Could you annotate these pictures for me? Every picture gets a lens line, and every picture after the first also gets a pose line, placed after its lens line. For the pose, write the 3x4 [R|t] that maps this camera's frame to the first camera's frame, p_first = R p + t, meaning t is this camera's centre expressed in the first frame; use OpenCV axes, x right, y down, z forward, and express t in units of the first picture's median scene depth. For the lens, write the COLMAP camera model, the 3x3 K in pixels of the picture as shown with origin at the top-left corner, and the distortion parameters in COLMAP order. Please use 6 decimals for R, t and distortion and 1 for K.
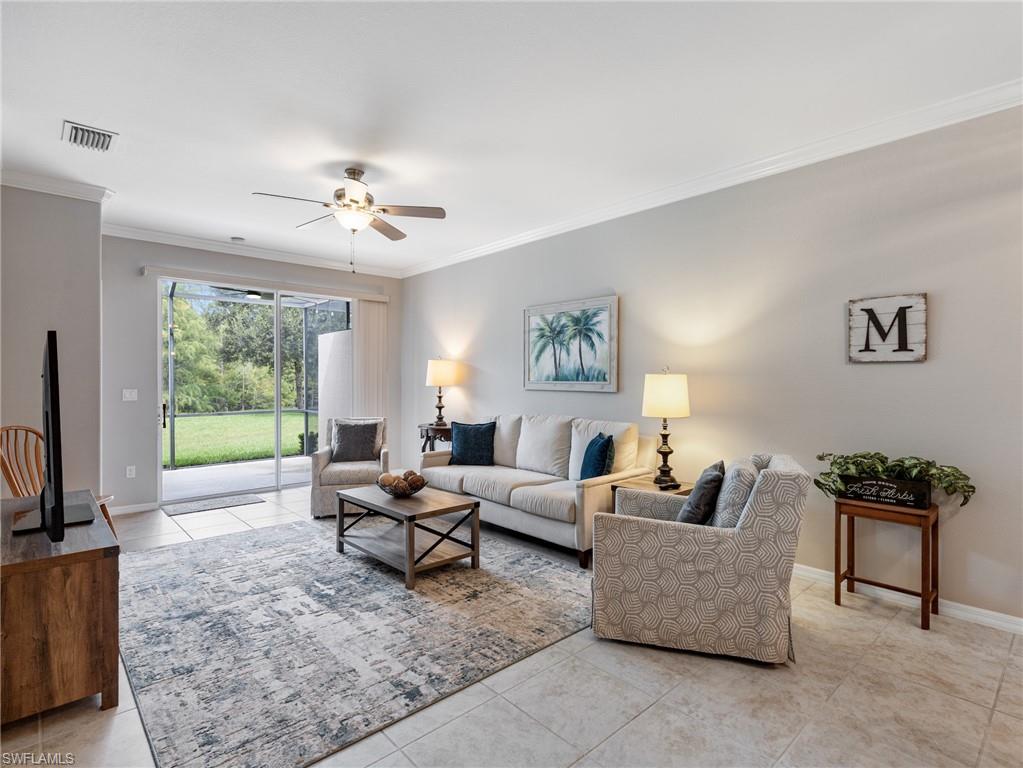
lens RADIAL K [[518.1, 0, 515.6], [0, 518.1, 383.0], [0, 0, 1]] dist [0.008829, -0.001138]
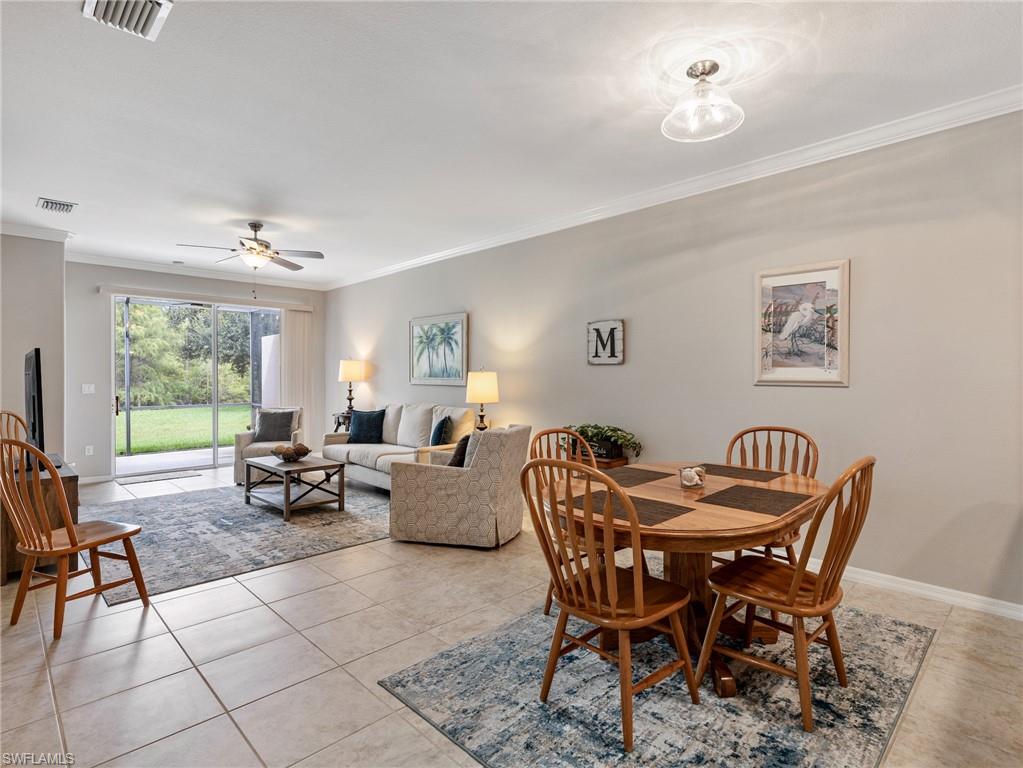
lens RADIAL K [[518.1, 0, 511.3], [0, 518.1, 379.0], [0, 0, 1]] dist [0.008829, -0.001138]
pose [[0.999231, -0.001989, 0.039170, 0.325834], [0.002006, 0.999998, -0.000385, 0.002068], [-0.039169, 0.000464, 0.999233, -0.419054]]
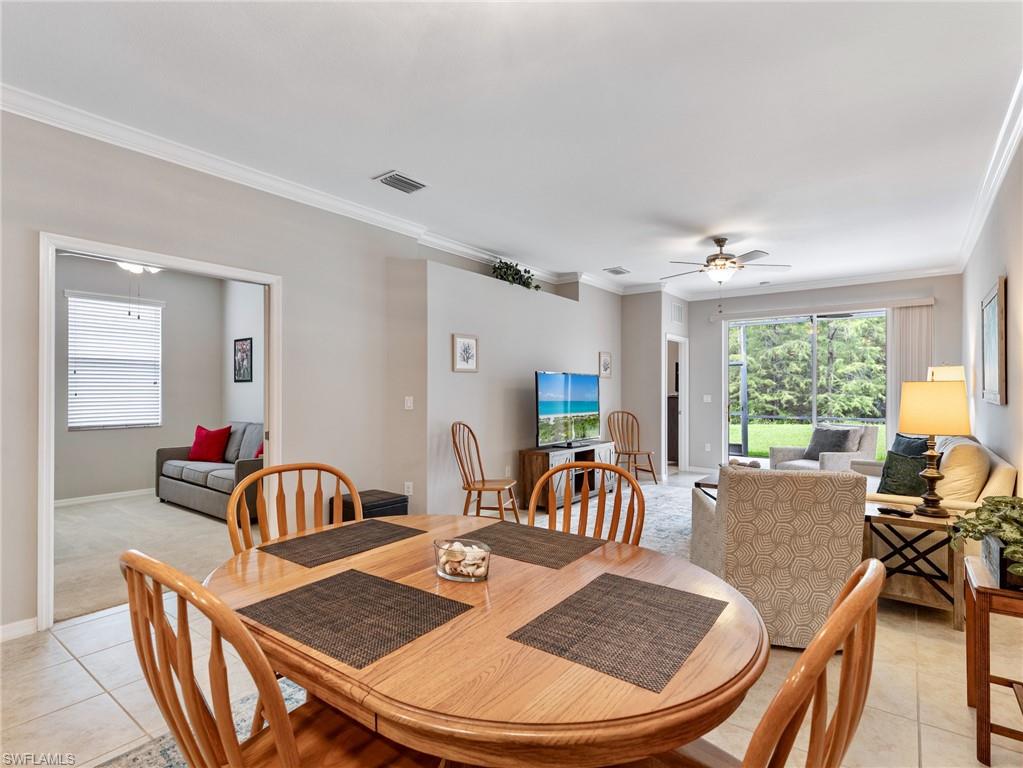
lens RADIAL K [[518.1, 0, 517.4], [0, 518.1, 389.9], [0, 0, 1]] dist [0.008829, -0.001138]
pose [[0.181546, -0.001067, -0.983382, 1.008697], [-0.003735, 0.999991, -0.001774, 0.000497], [0.983375, 0.003995, 0.181541, 0.215535]]
